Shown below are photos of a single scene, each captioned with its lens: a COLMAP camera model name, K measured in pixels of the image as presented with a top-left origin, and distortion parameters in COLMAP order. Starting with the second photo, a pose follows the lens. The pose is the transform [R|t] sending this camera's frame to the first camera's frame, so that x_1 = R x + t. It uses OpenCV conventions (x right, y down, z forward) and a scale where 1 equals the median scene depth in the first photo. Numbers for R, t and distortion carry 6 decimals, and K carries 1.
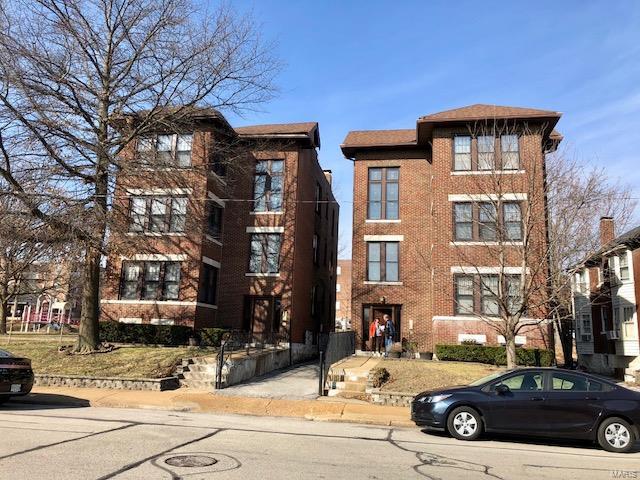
lens RADIAL K [[514.0, 0, 313.6], [0, 514.0, 235.8], [0, 0, 1]] dist [0.089458, -0.120305]
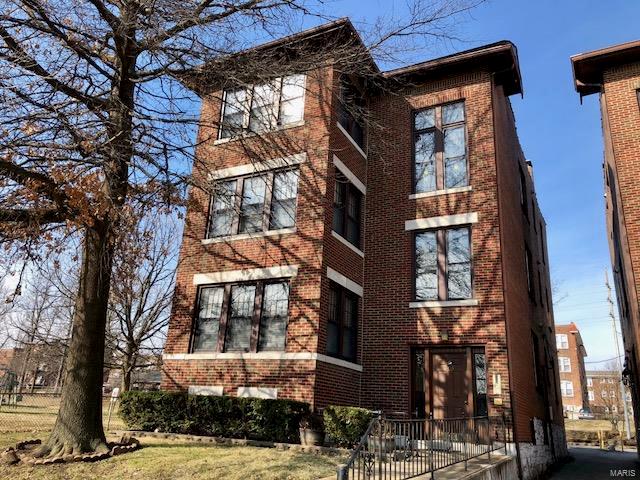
lens RADIAL K [[514.0, 0, 313.6], [0, 514.0, 235.8], [0, 0, 1]] dist [0.089458, -0.120305]
pose [[0.954388, -0.084817, -0.286269, -0.067761], [0.039945, 0.986454, -0.159100, 0.087178], [0.295886, 0.140408, 0.944848, 0.457268]]
